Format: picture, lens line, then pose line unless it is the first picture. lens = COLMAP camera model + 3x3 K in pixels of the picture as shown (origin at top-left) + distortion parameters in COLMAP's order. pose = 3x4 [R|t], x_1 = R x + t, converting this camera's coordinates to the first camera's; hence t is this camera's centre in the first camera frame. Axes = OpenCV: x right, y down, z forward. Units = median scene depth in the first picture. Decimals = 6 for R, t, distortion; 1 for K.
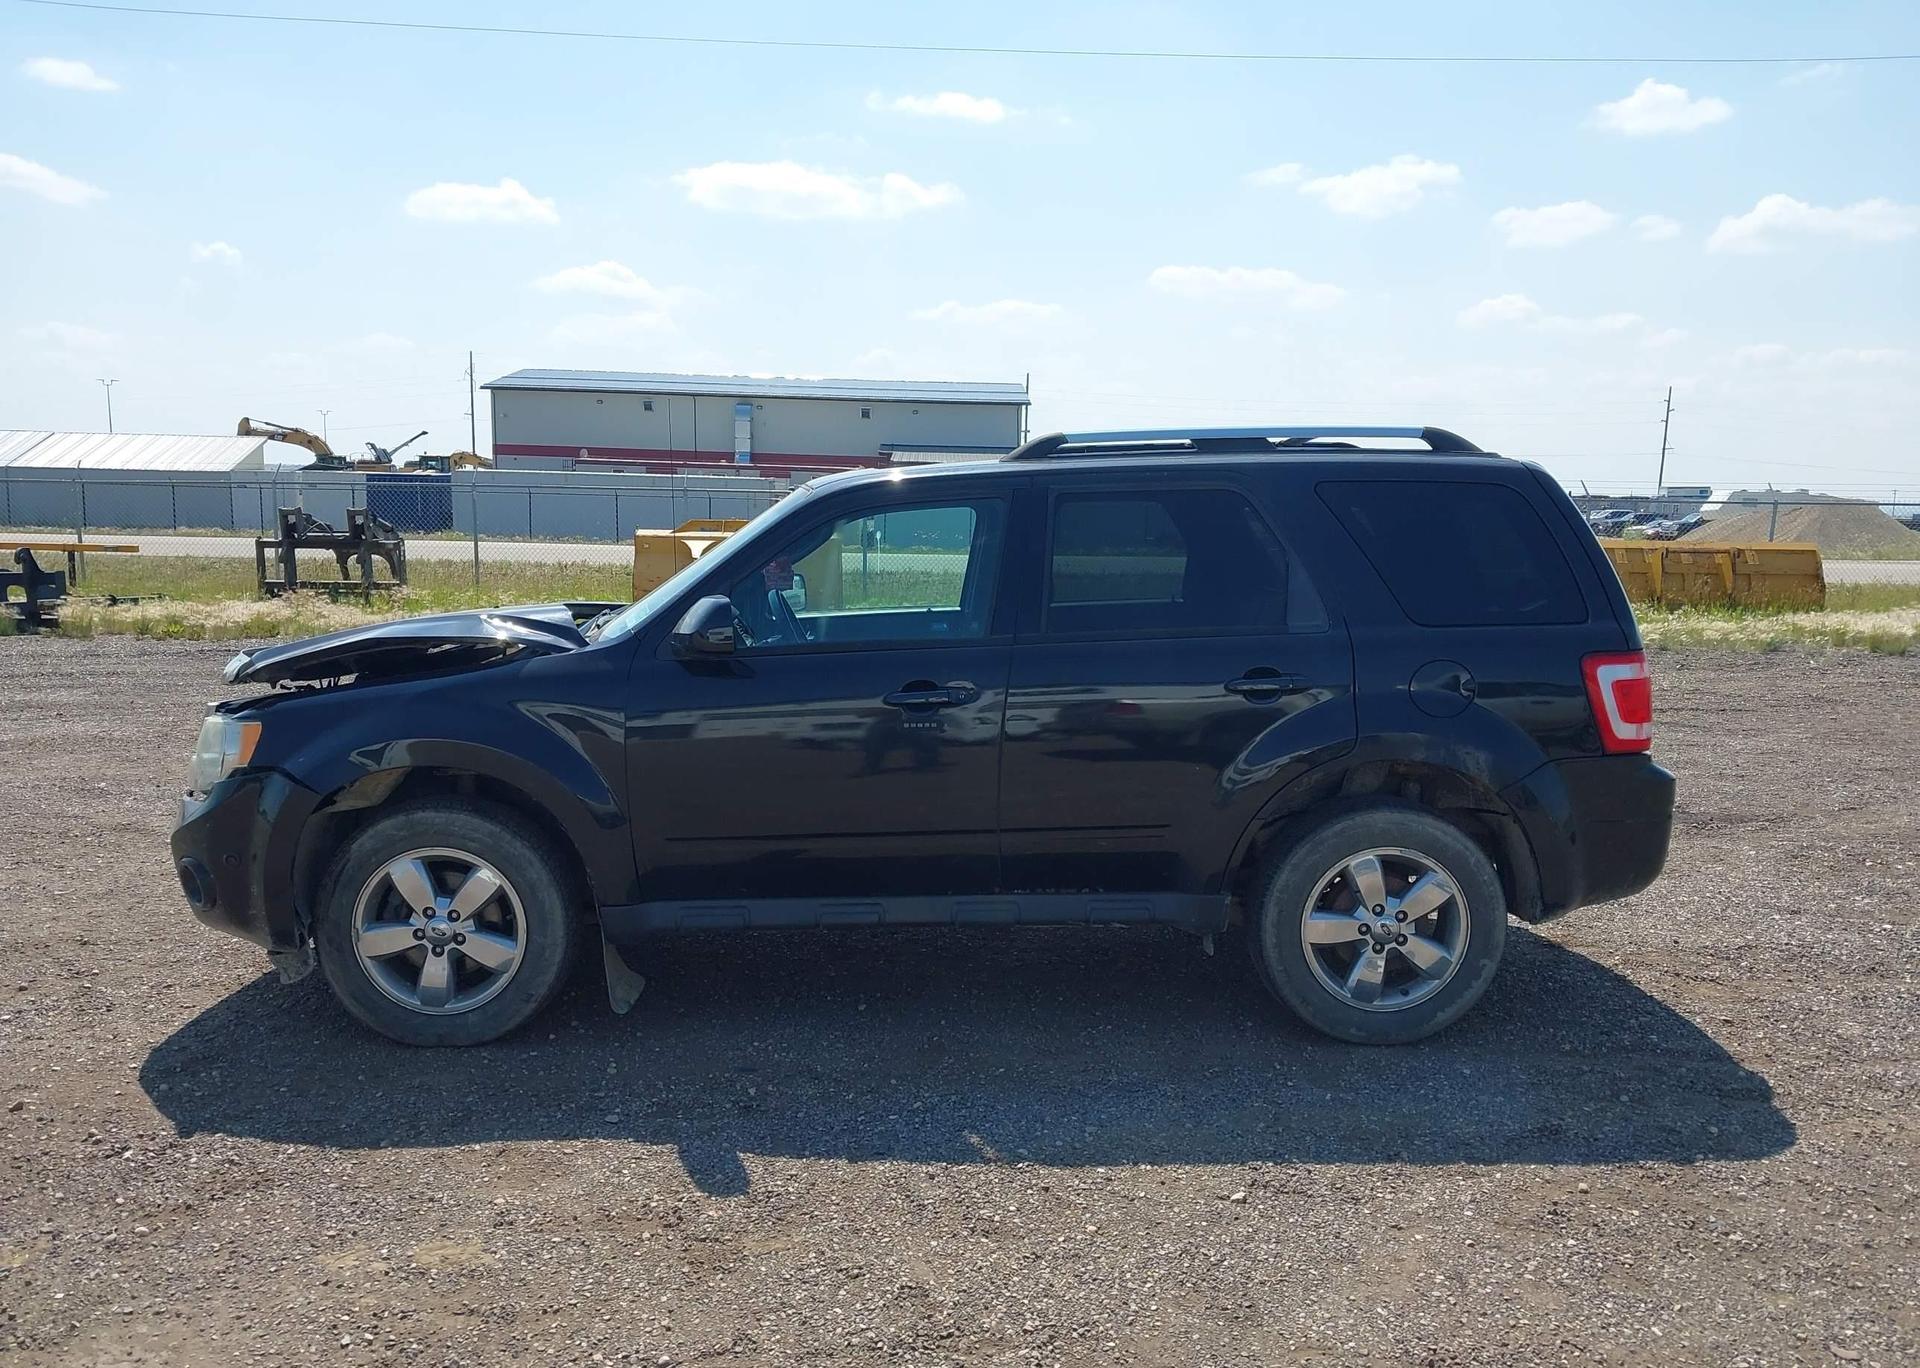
lens RADIAL K [[1515.0, 0, 949.1], [0, 1515.0, 666.9], [0, 0, 1]] dist [0.040952, -0.050763]
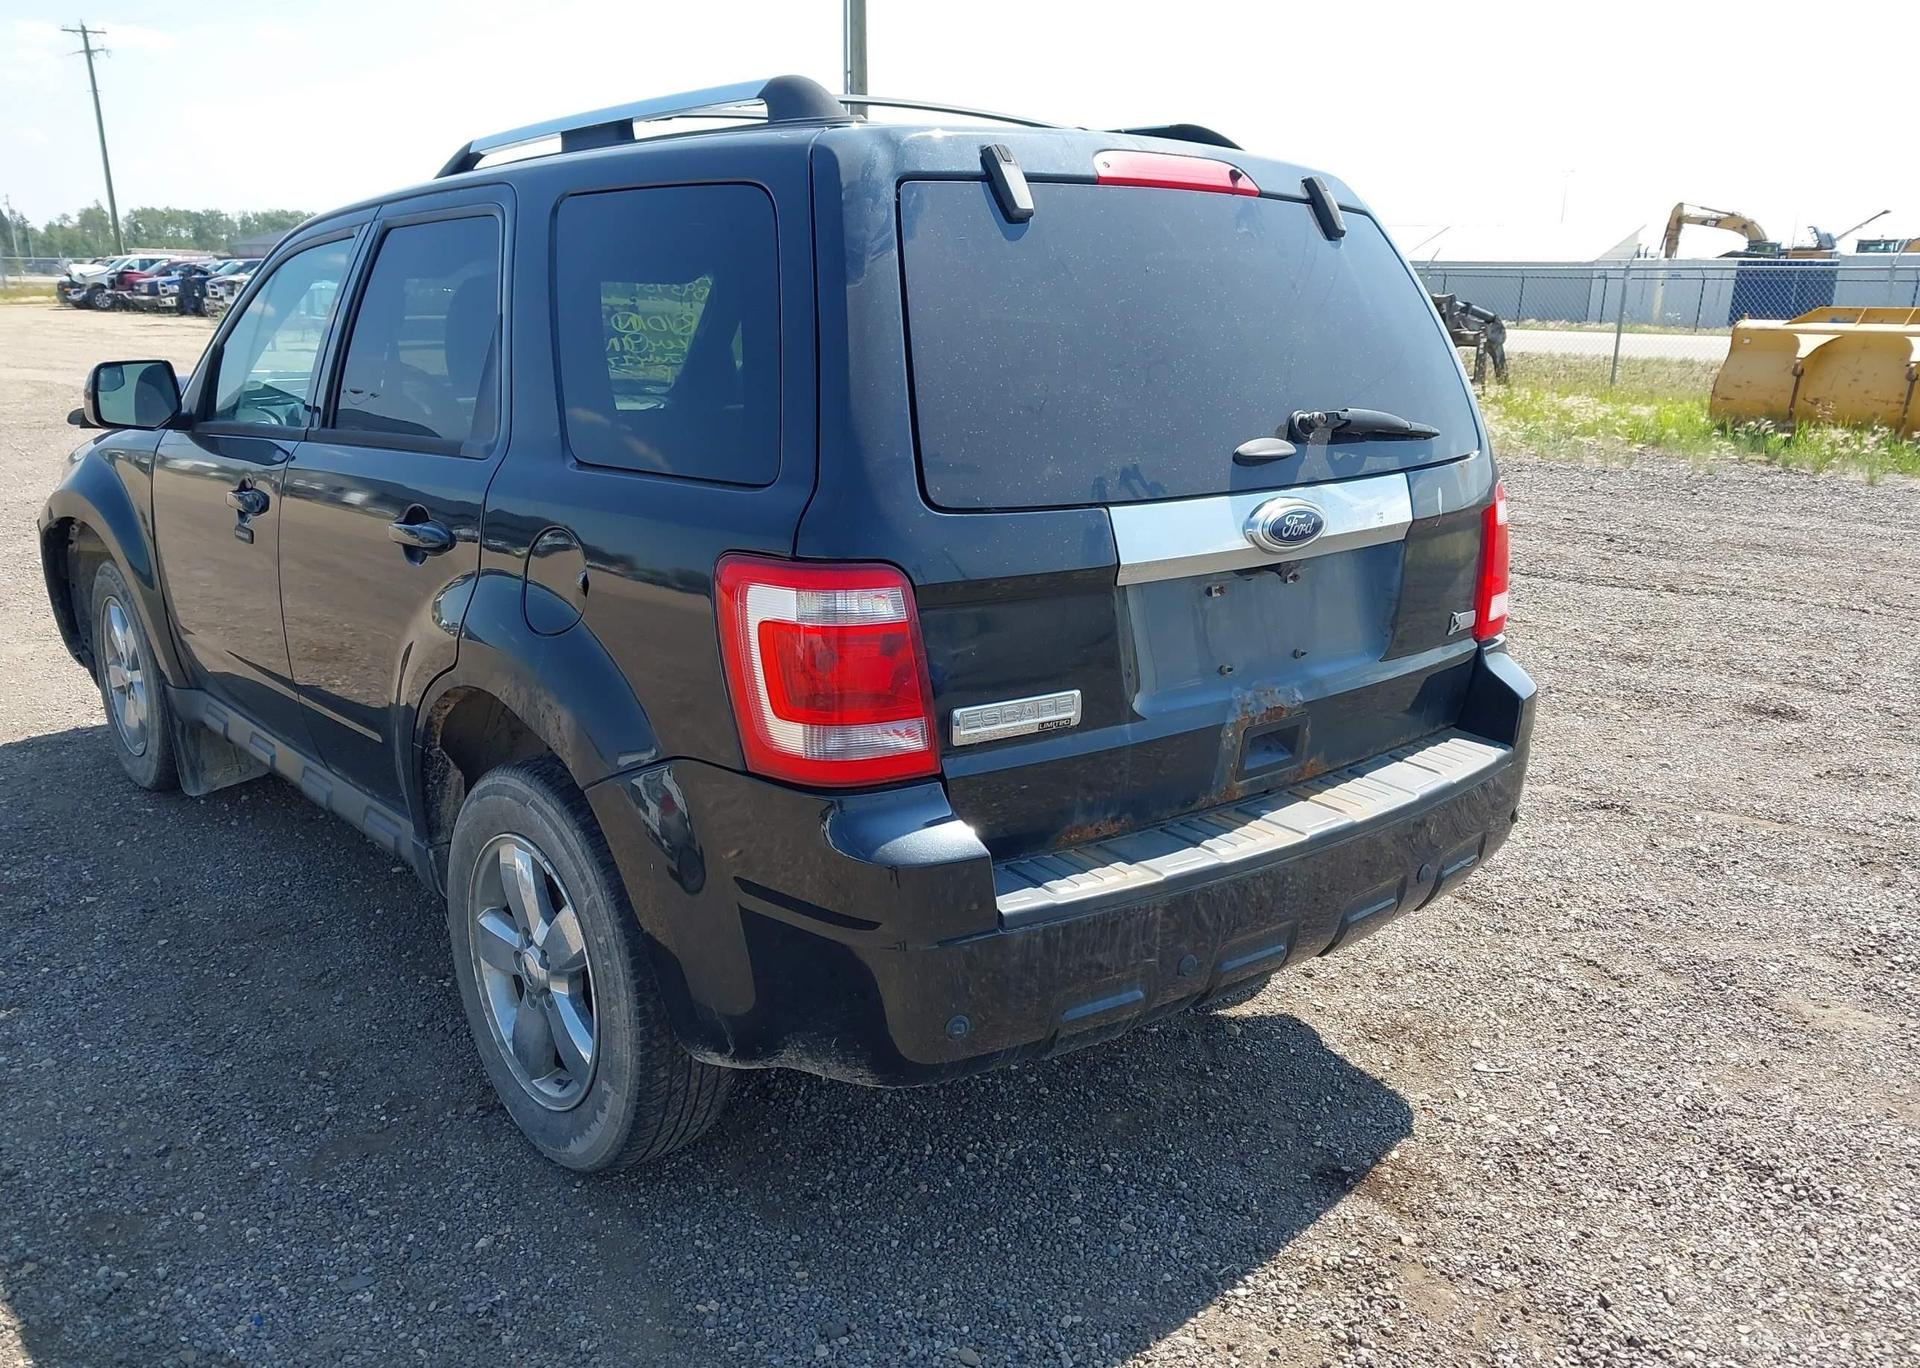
lens RADIAL K [[1515.0, 0, 964.6], [0, 1515.0, 702.8], [0, 0, 1]] dist [0.040952, -0.050763]
pose [[0.627846, 0.200650, -0.752029, 0.077310], [-0.084044, 0.978028, 0.190784, -0.005504], [0.773787, -0.056580, 0.630915, 0.071614]]
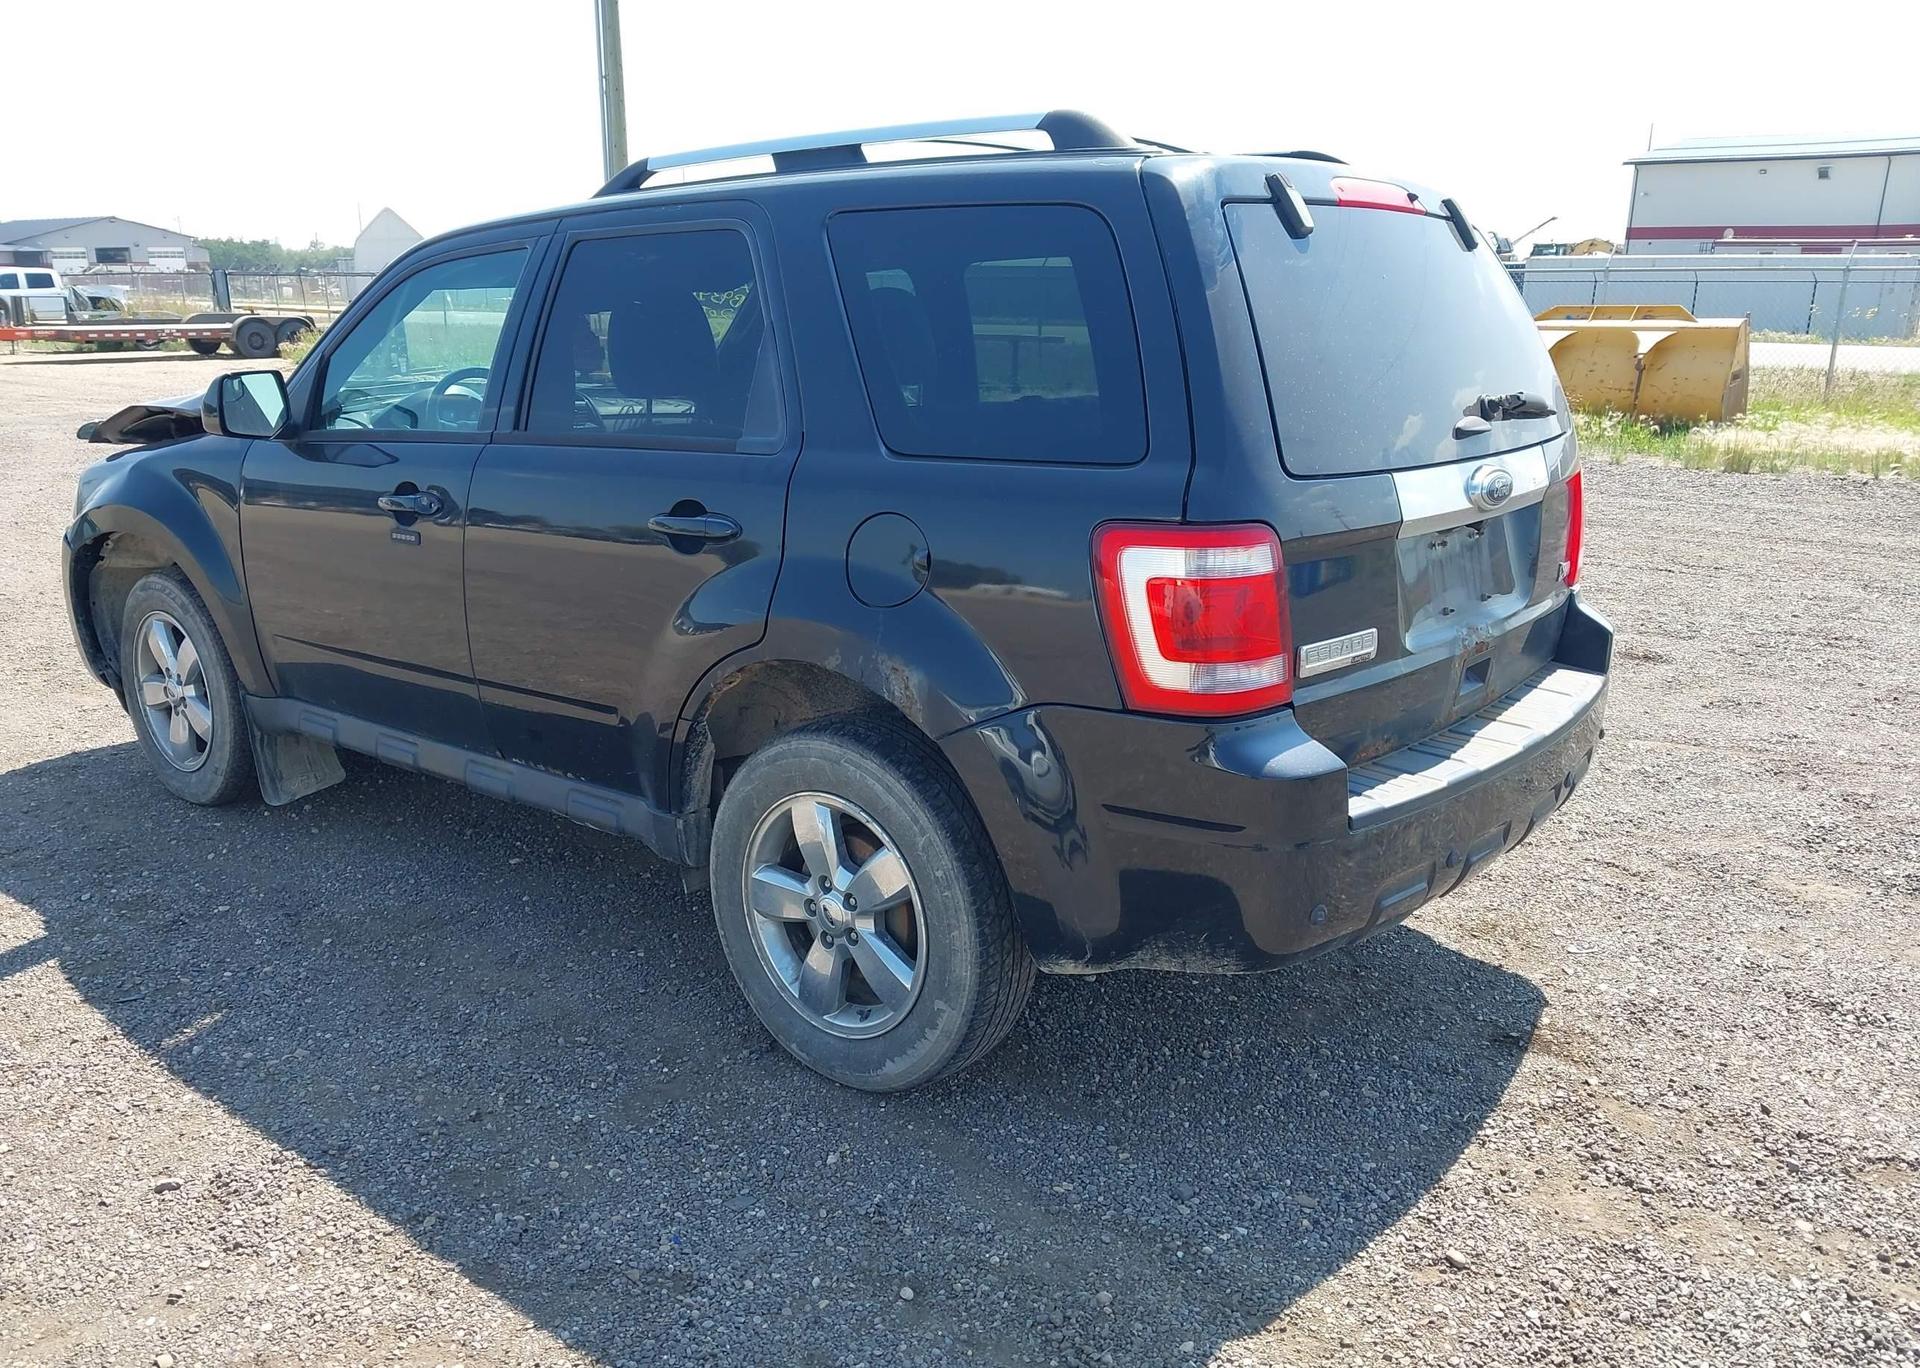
lens RADIAL K [[1515.0, 0, 954.4], [0, 1515.0, 691.7], [0, 0, 1]] dist [0.040952, -0.050763]
pose [[0.751456, 0.158020, -0.640581, 0.069001], [-0.062758, 0.983613, 0.169019, -0.003495], [0.656792, -0.086809, 0.749058, 0.052077]]
